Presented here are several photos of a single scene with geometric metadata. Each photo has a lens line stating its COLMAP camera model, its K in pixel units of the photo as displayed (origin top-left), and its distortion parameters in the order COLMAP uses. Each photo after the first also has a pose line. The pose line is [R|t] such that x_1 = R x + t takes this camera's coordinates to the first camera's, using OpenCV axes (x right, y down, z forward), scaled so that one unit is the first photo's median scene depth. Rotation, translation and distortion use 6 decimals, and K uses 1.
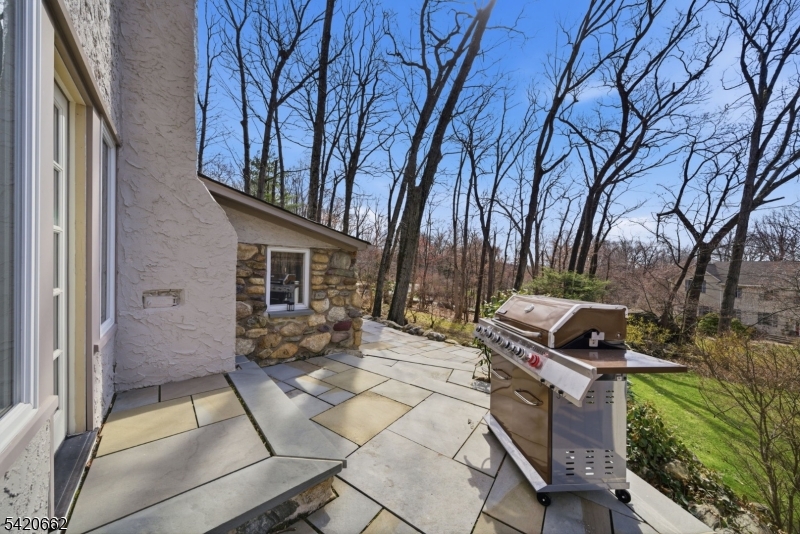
lens RADIAL K [[273.1, 0, 398.4], [0, 273.1, 267.7], [0, 0, 1]] dist [-0.000781, -0.000017]
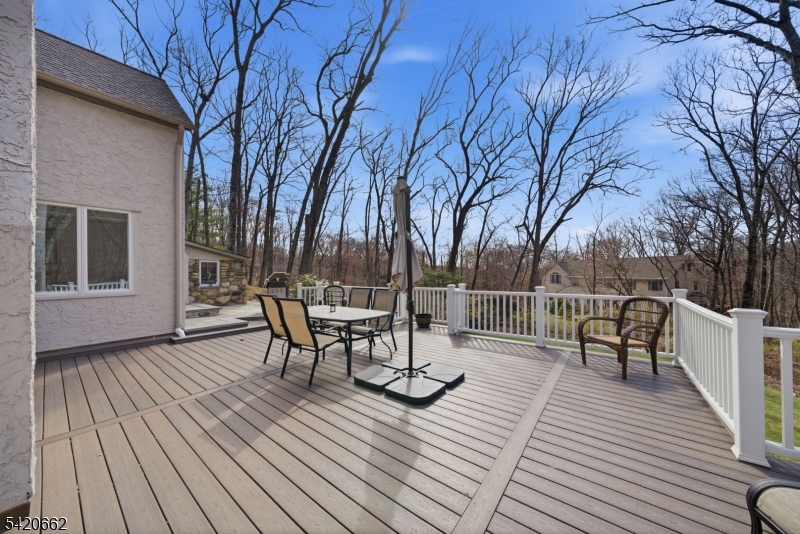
lens RADIAL K [[273.1, 0, 398.4], [0, 273.1, 267.7], [0, 0, 1]] dist [-0.000781, -0.000017]
pose [[0.977869, -0.027186, 0.207446, 0.133458], [0.030385, 0.999463, -0.012250, 0.013128], [-0.207002, 0.018282, 0.978170, -0.311874]]
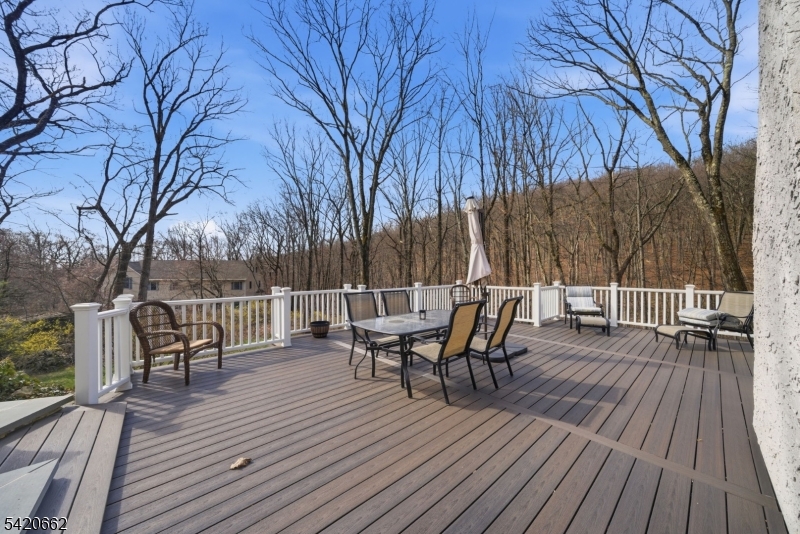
lens RADIAL K [[281.1, 0, 400.9], [0, 281.1, 272.4], [0, 0, 1]] dist [-0.000091, -0.000064]
pose [[-0.027206, -0.029277, 0.999201, -0.045575], [0.008666, 0.999527, 0.029523, 0.007170], [-0.999592, 0.009462, -0.026939, -0.087888]]
